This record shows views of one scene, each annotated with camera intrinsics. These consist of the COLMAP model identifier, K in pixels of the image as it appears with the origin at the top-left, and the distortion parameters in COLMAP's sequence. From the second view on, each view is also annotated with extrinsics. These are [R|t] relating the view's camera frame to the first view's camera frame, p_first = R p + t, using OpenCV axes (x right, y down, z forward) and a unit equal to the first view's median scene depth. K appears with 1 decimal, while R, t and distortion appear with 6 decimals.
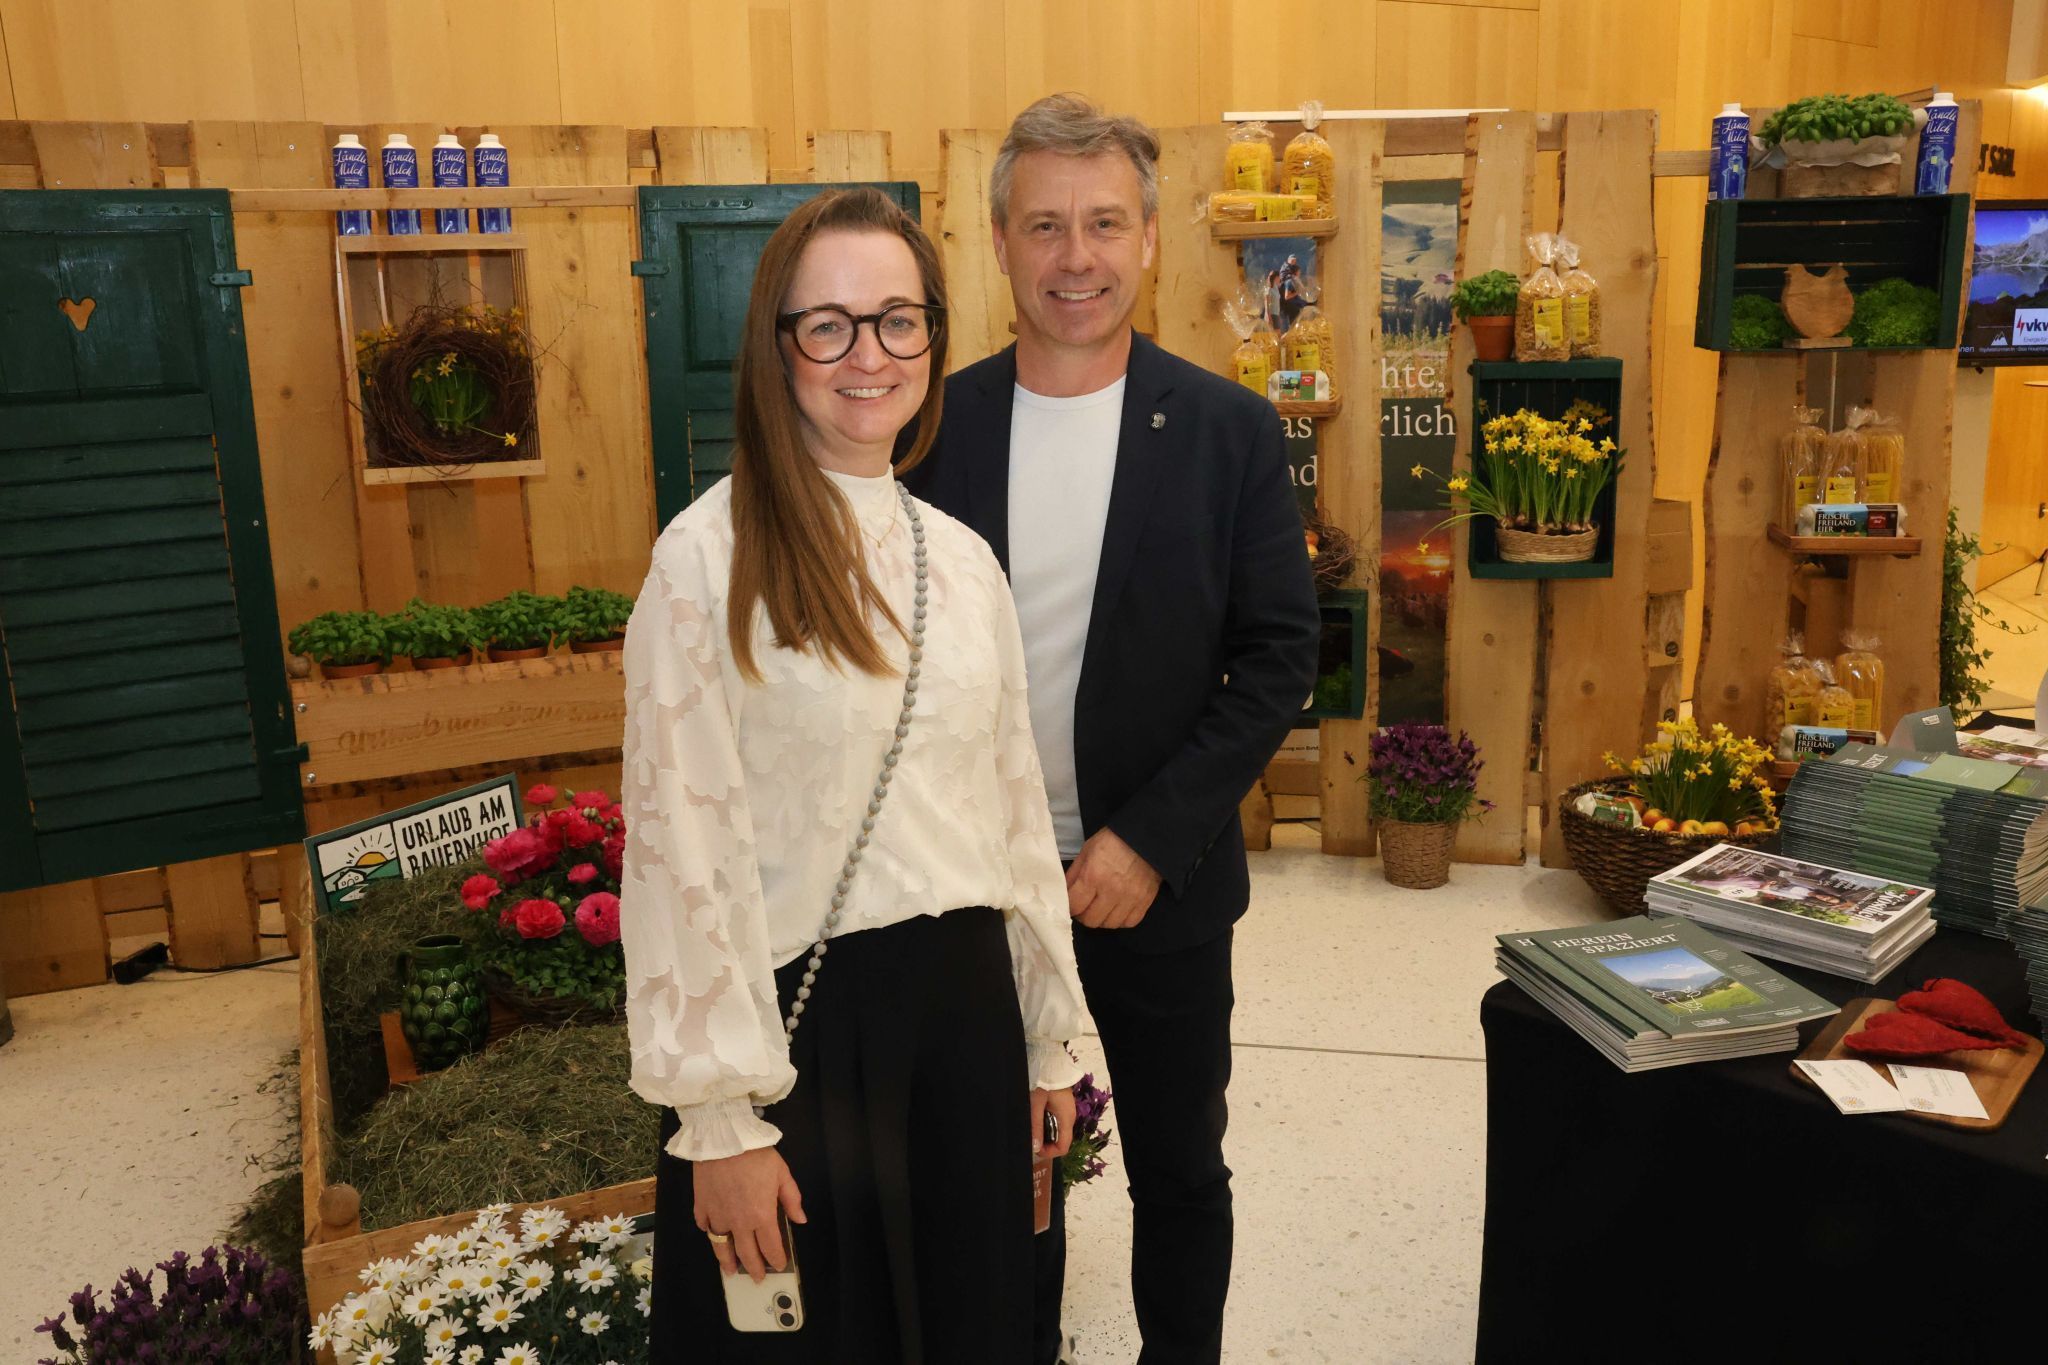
lens RADIAL K [[1728.3, 0, 1029.1], [0, 1728.3, 637.6], [0, 0, 1]] dist [-0.072416, 0.110167]
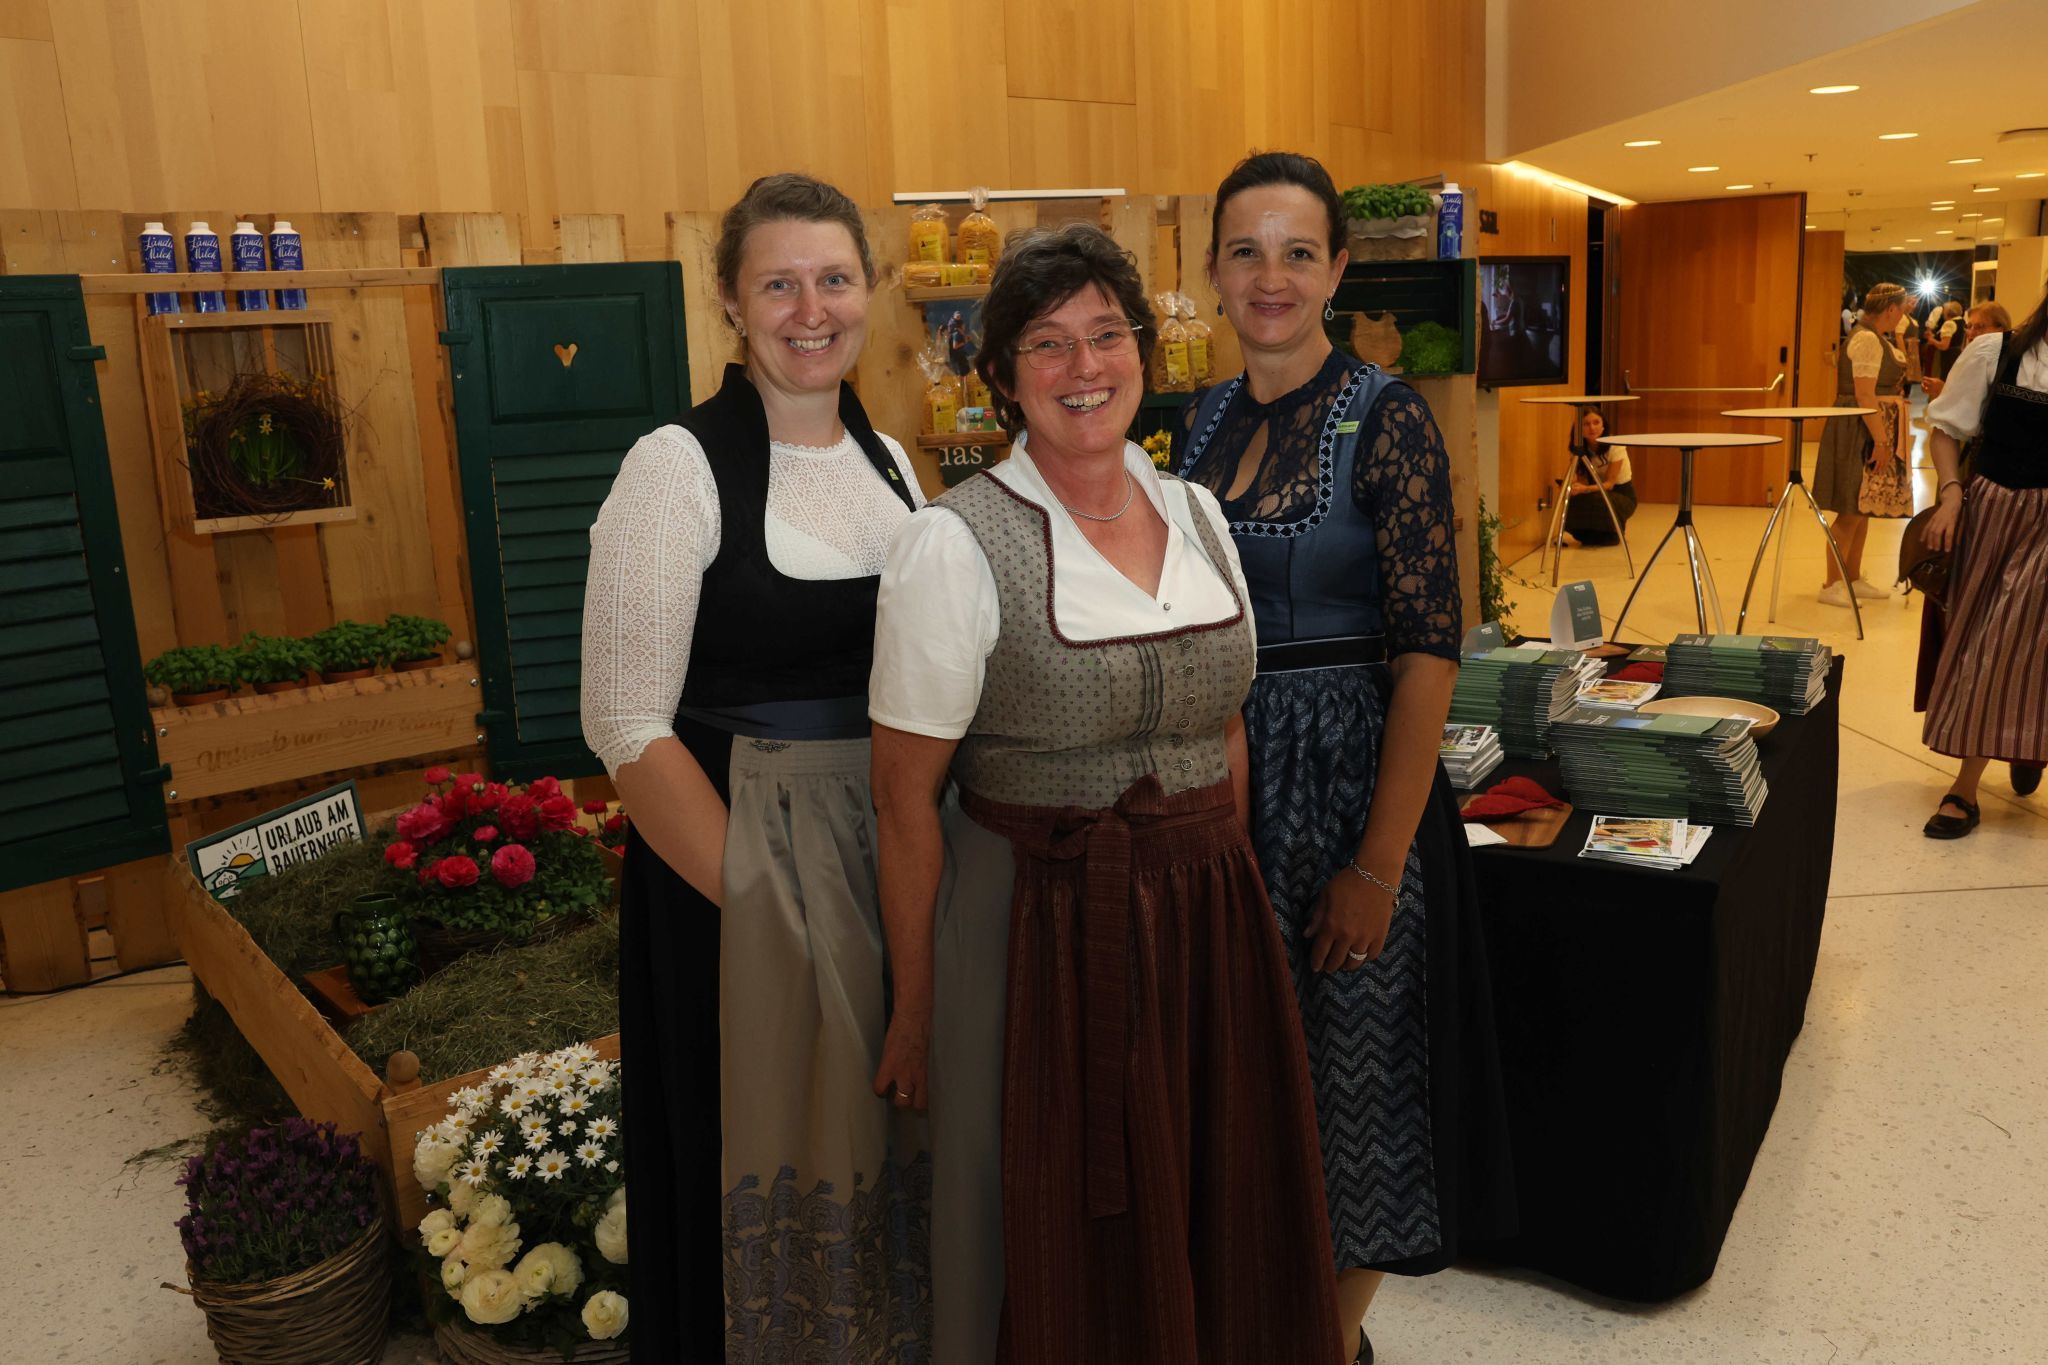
lens RADIAL K [[1728.3, 0, 1029.1], [0, 1728.3, 637.6], [0, 0, 1]] dist [-0.072416, 0.110167]
pose [[0.968474, -0.063634, 0.240849, -0.131517], [0.070237, 0.997351, -0.018922, 0.037404], [-0.239007, 0.035242, 0.970378, -0.211571]]
